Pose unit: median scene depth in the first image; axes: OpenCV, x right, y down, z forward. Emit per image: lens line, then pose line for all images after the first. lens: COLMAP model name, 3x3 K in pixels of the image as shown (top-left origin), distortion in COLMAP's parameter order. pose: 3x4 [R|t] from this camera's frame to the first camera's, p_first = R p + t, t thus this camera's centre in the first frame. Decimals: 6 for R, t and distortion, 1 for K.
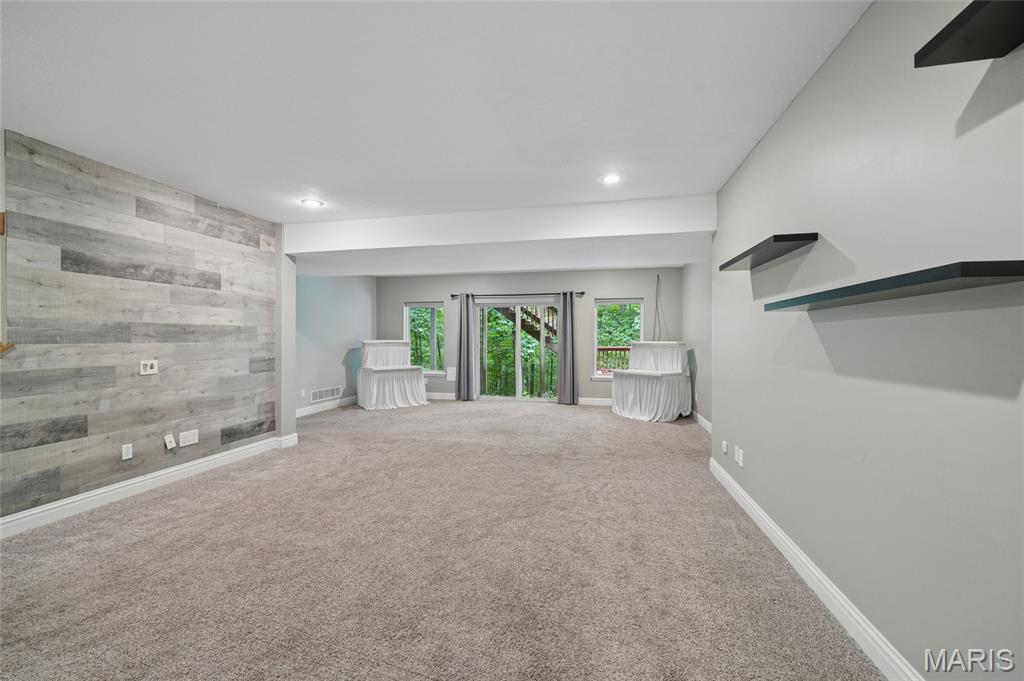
lens RADIAL K [[405.1, 0, 512.0], [0, 405.1, 340.5], [0, 0, 1]] dist [-0.000801, -0.000078]
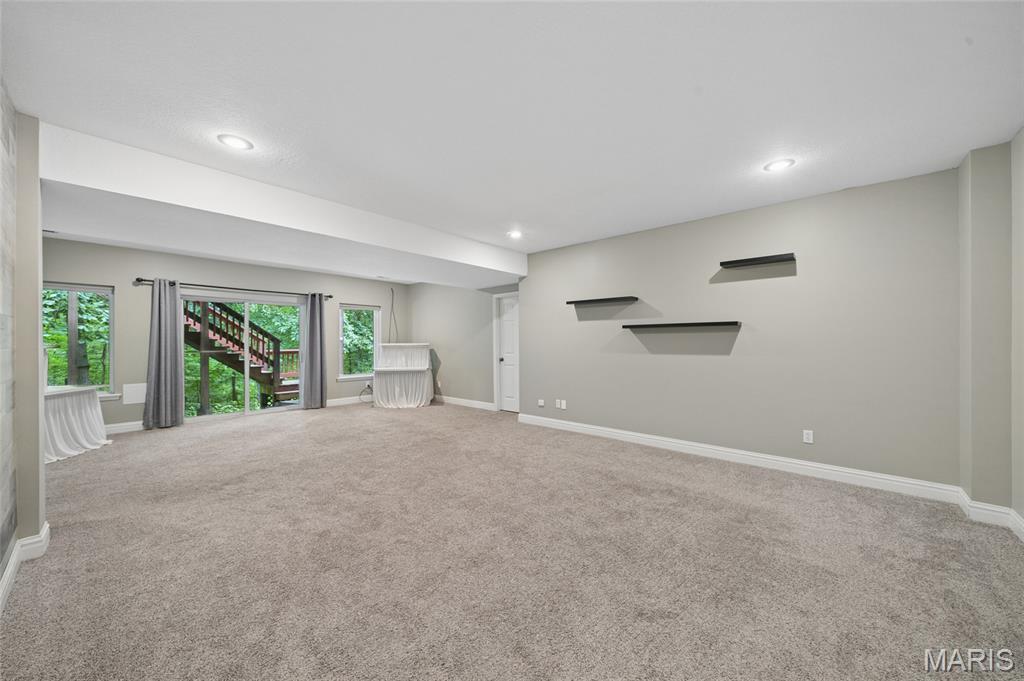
lens RADIAL K [[370.0, 0, 512.0], [0, 370.0, 340.5], [0, 0, 1]] dist [0.000297, -0.000186]
pose [[0.490020, -0.000569, 0.871711, -0.883212], [0.007016, 0.999970, -0.003292, -0.000958], [-0.871683, 0.007729, 0.490010, 0.316810]]
